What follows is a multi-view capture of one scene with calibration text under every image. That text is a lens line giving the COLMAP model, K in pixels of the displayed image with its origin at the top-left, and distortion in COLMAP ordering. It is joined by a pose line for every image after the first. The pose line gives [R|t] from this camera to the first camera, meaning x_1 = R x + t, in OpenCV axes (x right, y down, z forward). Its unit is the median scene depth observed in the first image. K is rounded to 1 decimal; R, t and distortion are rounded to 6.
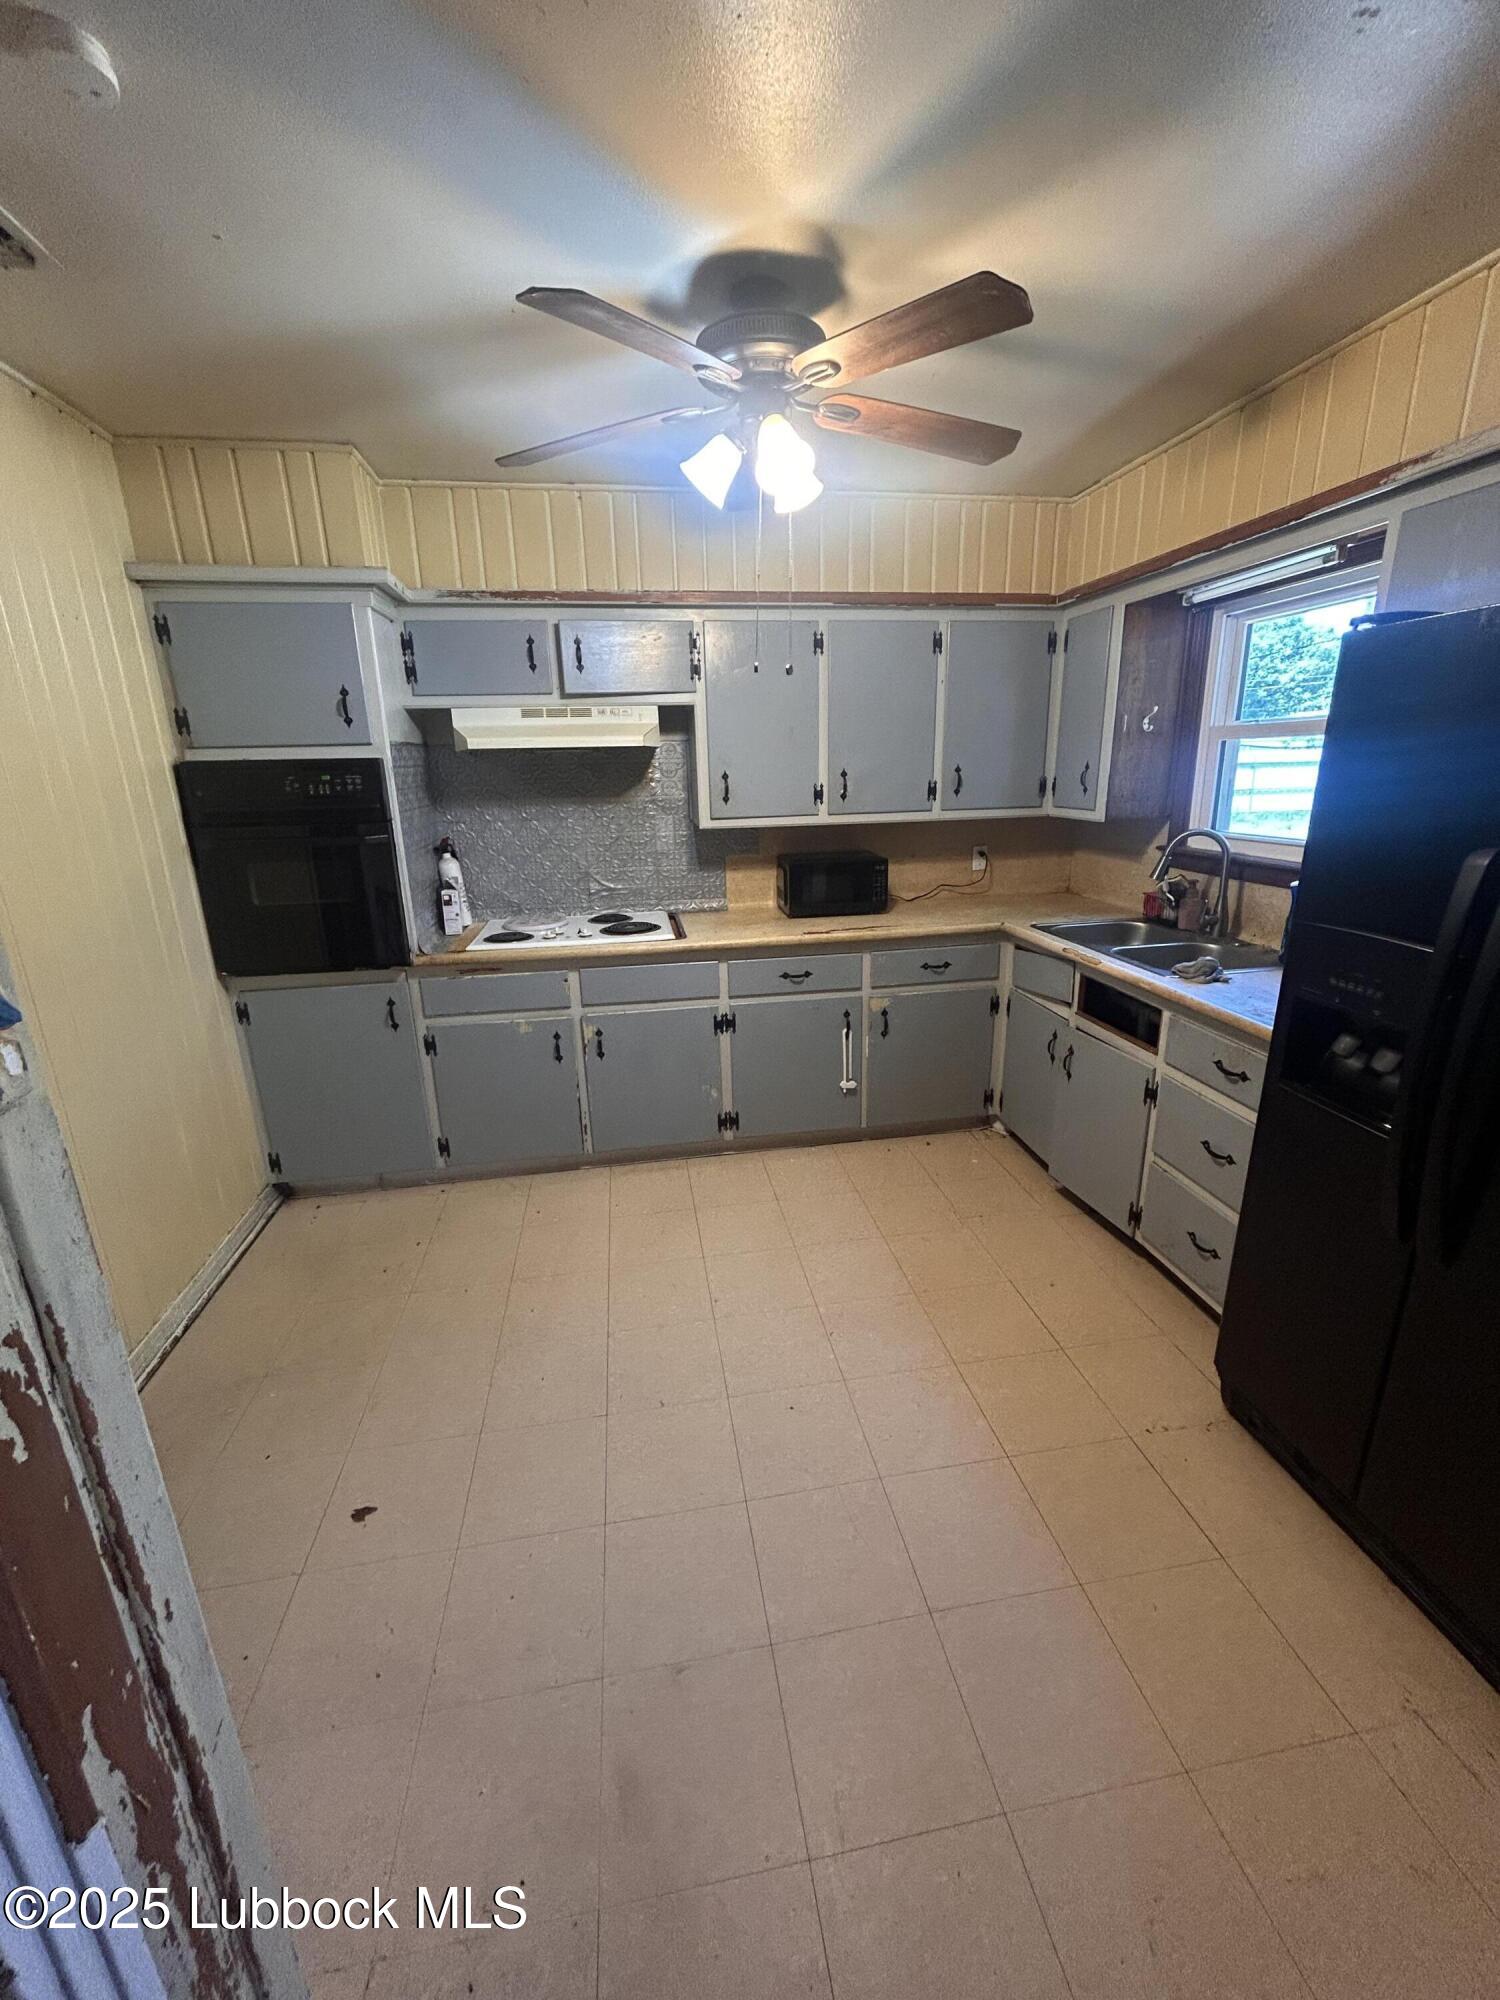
lens RADIAL K [[806.1, 0, 750.4], [0, 806.1, 998.8], [0, 0, 1]] dist [-0.001847, 0.000458]
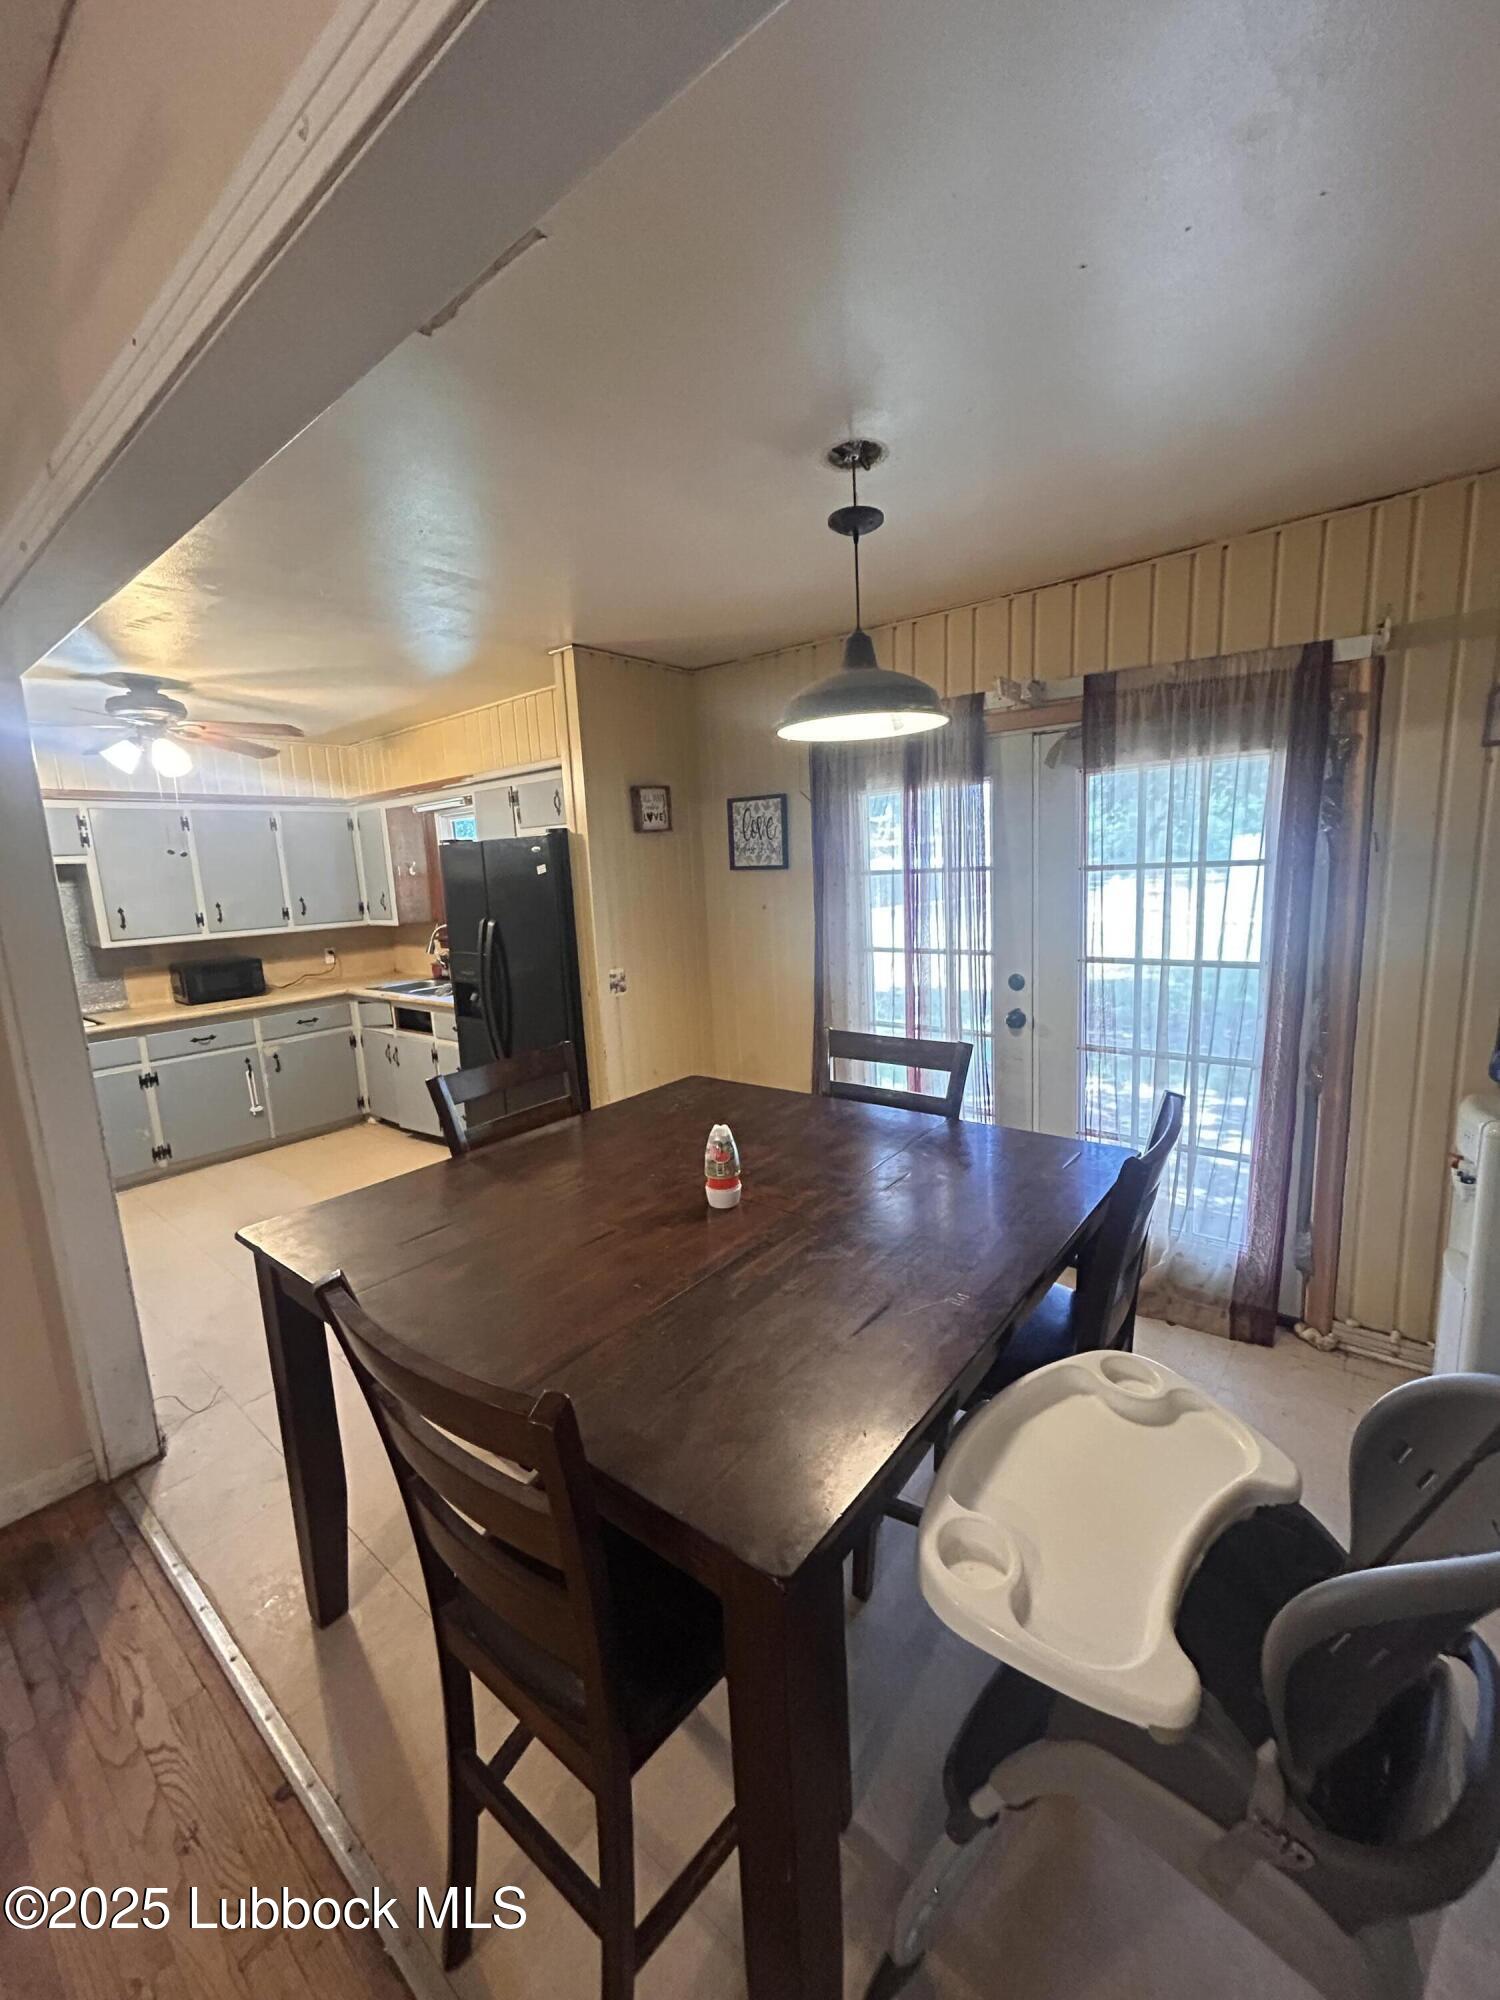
lens RADIAL K [[806.1, 0, 749.2], [0, 806.1, 1001.1], [0, 0, 1]] dist [-0.001847, 0.000458]
pose [[0.752696, -0.119892, 0.647360, -0.133362], [0.212712, 0.974830, -0.066784, 0.207844], [-0.623059, 0.187969, 0.759253, -0.732801]]
